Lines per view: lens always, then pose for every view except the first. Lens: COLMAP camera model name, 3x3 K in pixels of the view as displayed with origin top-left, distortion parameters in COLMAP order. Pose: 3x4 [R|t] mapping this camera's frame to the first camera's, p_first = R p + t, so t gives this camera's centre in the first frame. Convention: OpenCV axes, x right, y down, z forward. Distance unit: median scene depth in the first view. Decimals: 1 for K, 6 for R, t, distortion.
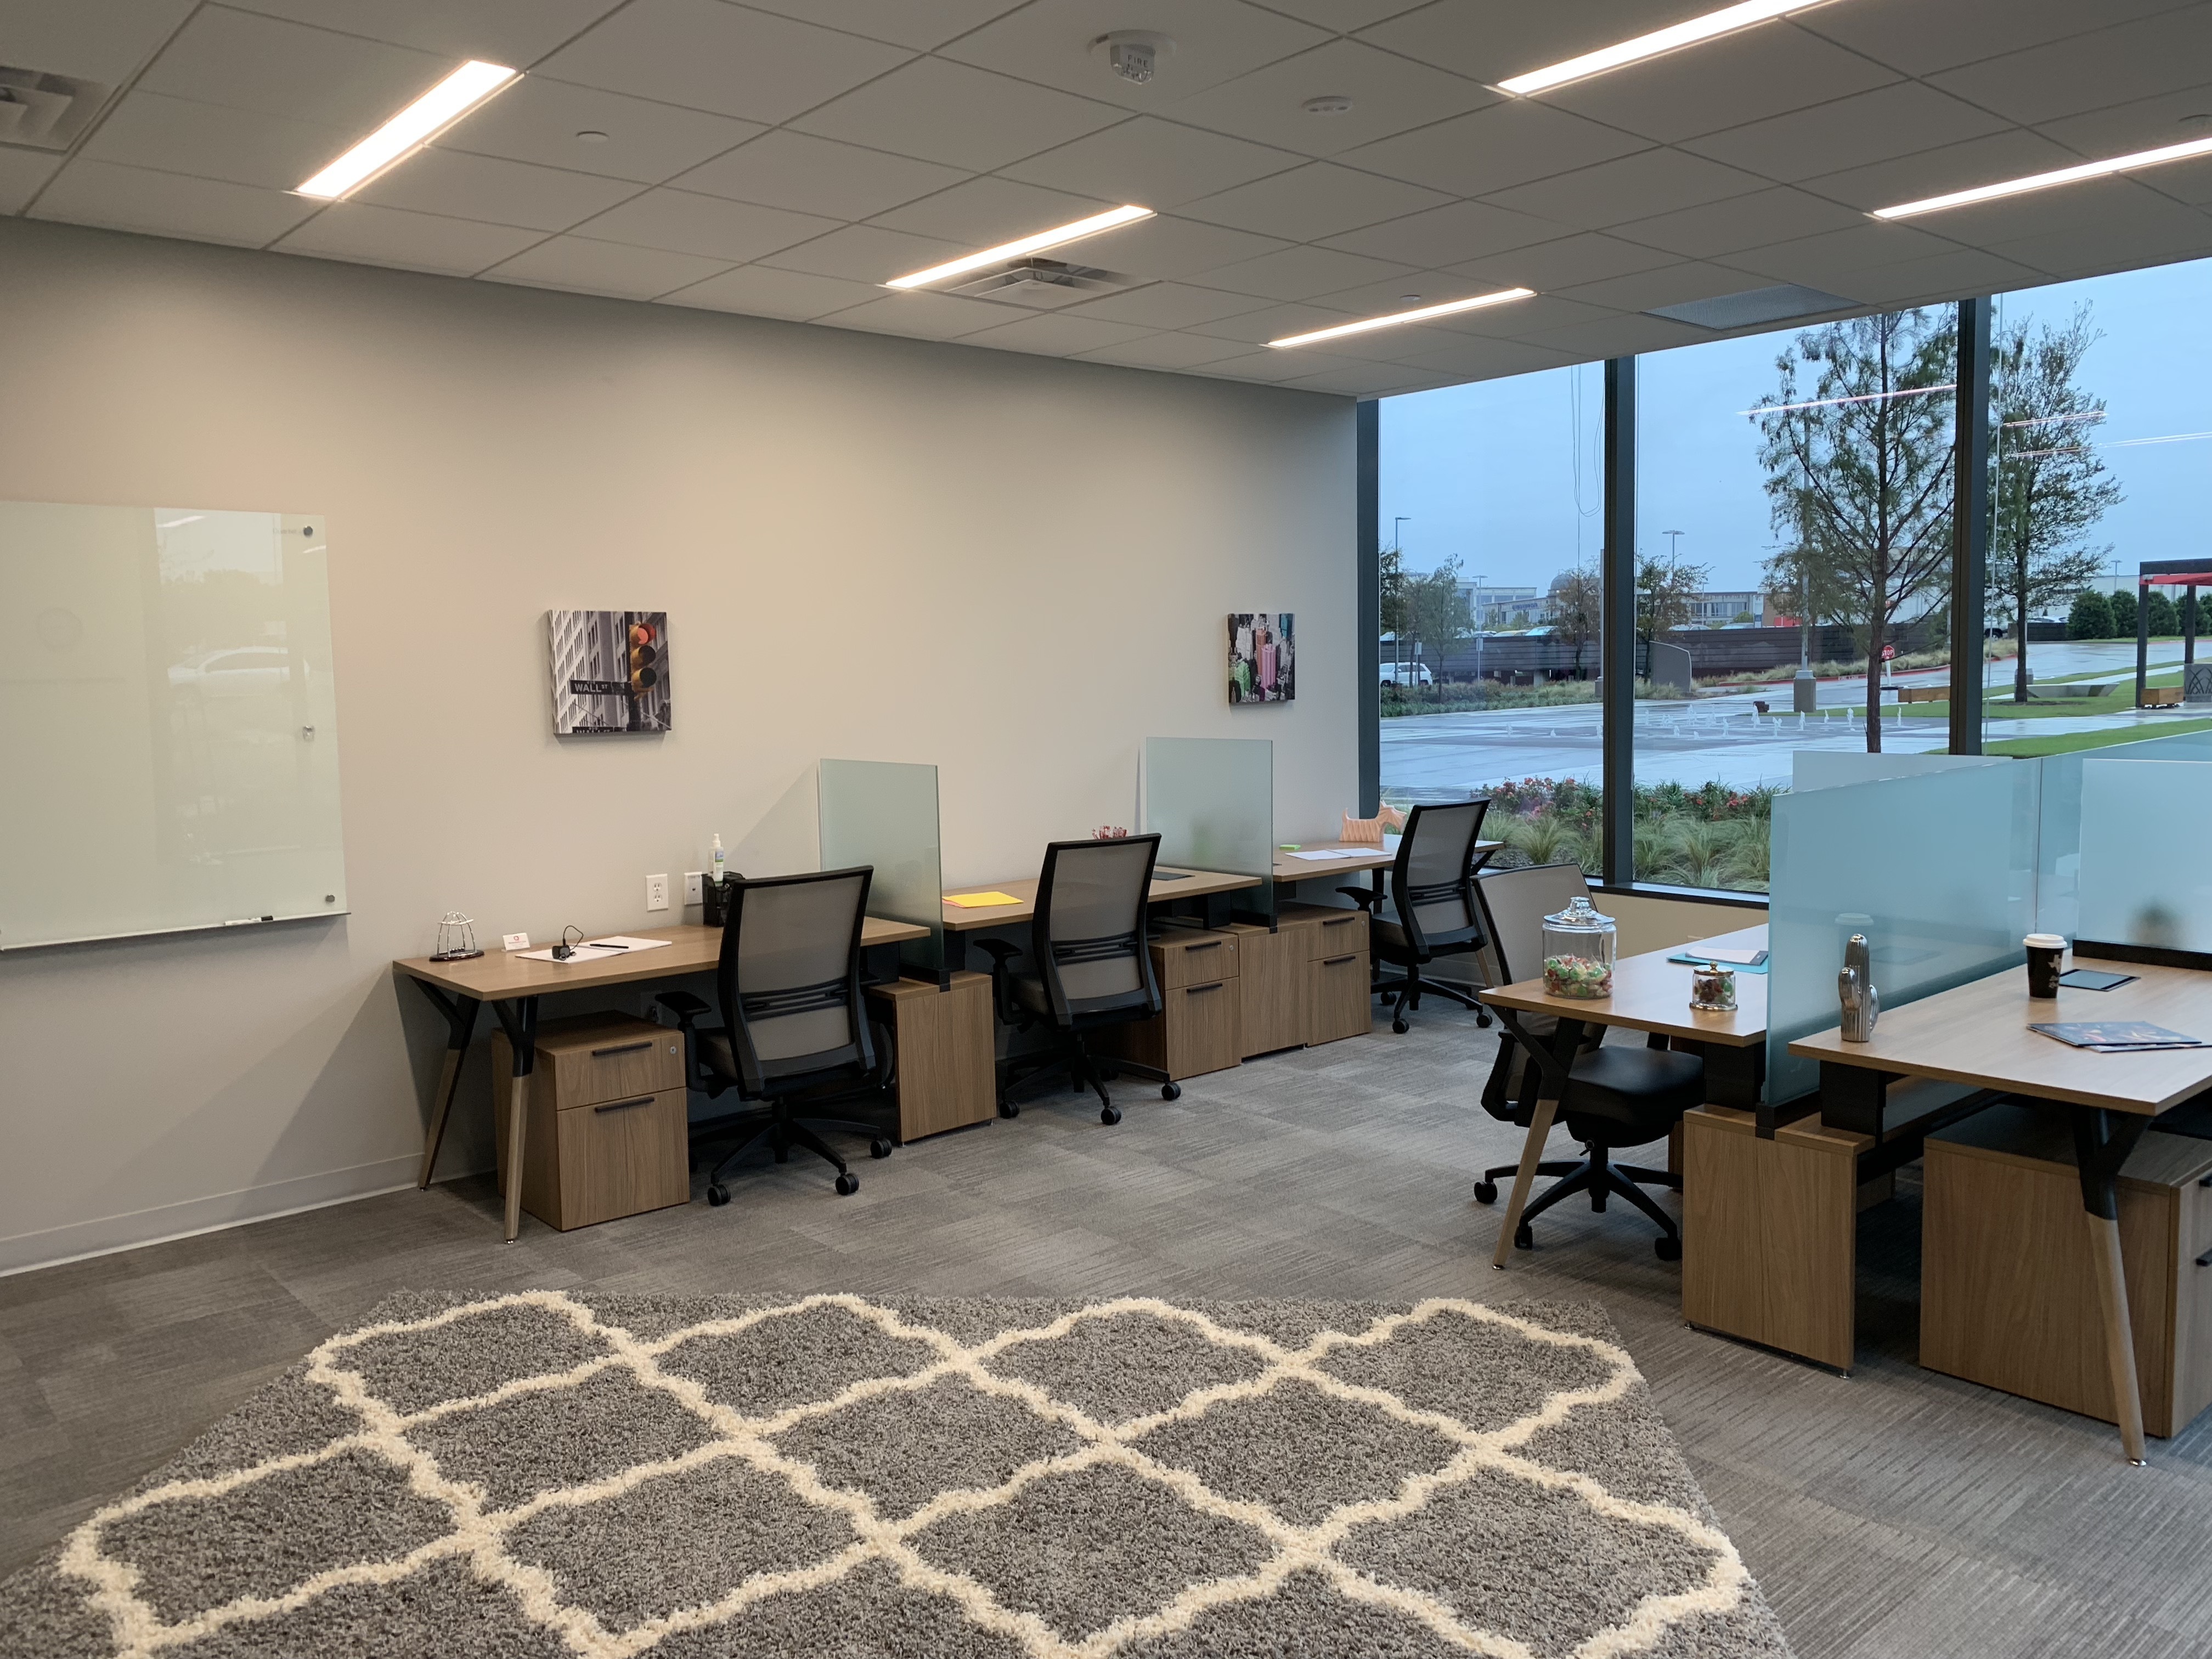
lens RADIAL K [[1674.4, 0, 1110.2], [0, 1674.4, 823.9], [0, 0, 1]] dist [0.214743, -0.002030]
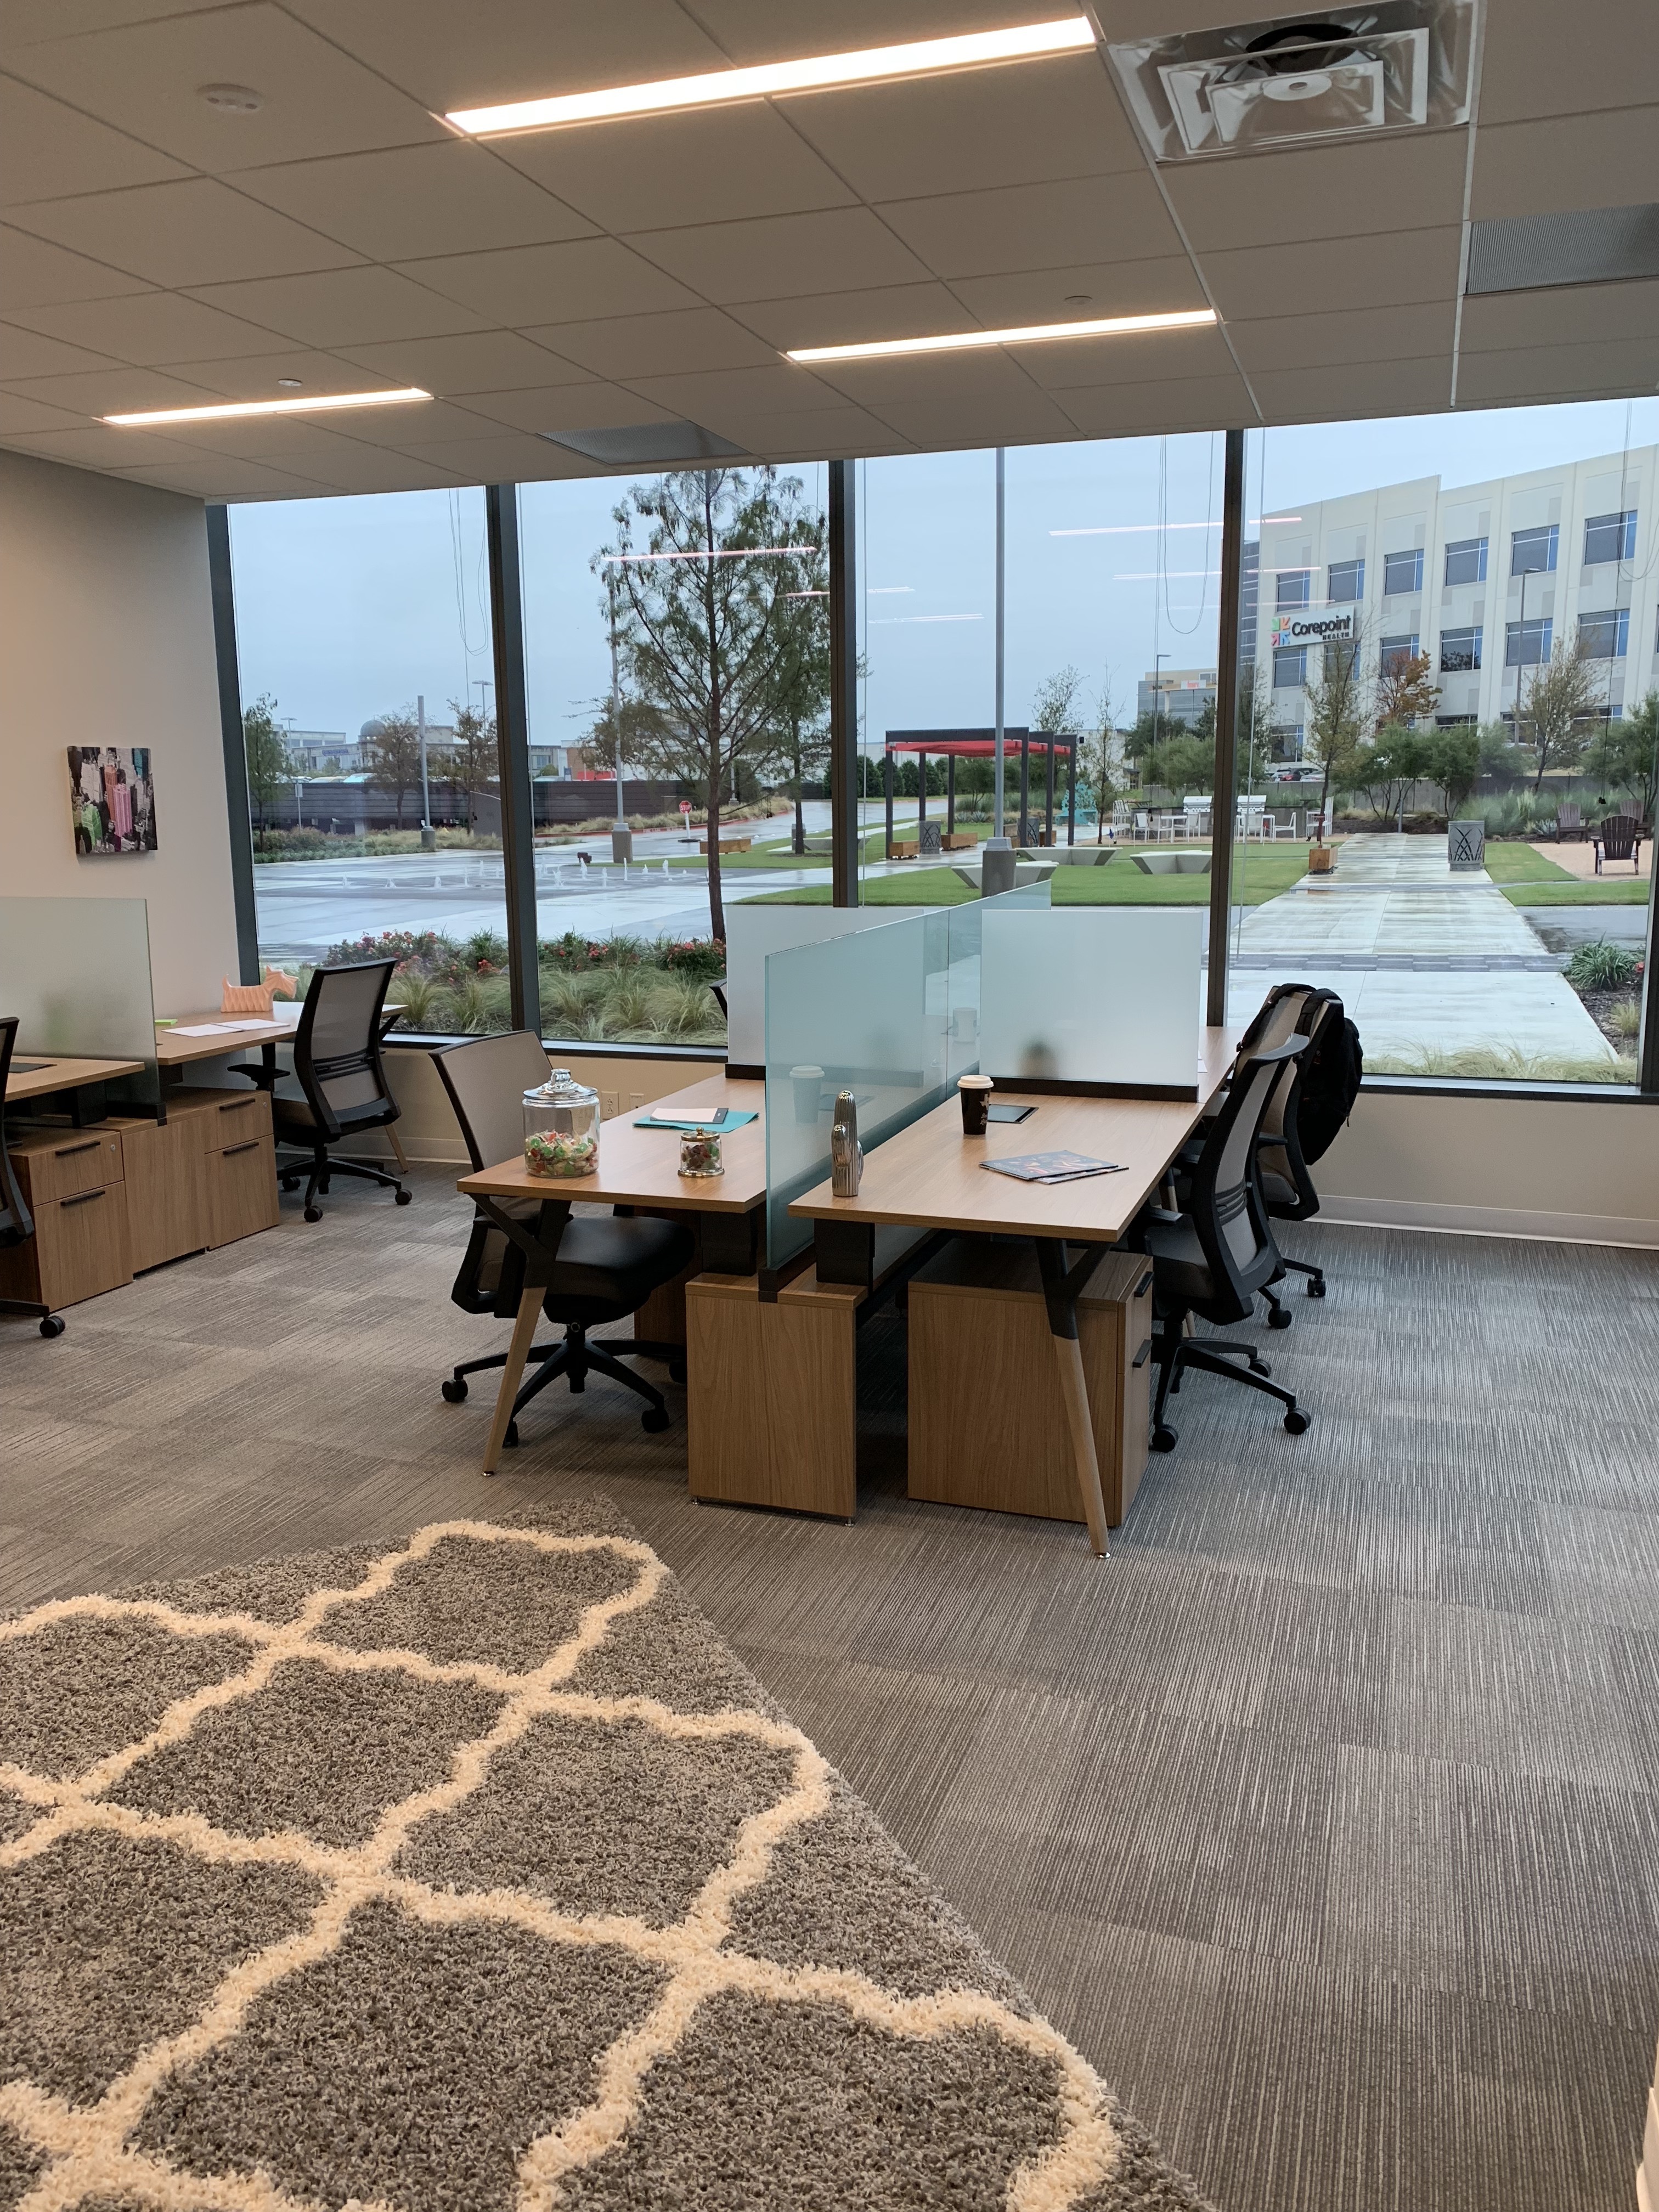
lens RADIAL K [[1706.5, 0, 715.4], [0, 1706.5, 1085.5], [0, 0, 1]] dist [0.099449, -0.005904]
pose [[0.895044, -0.071752, 0.440167, -0.055582], [0.043580, 0.996321, 0.073795, -0.011691], [-0.443843, -0.046867, 0.894878, 0.134685]]
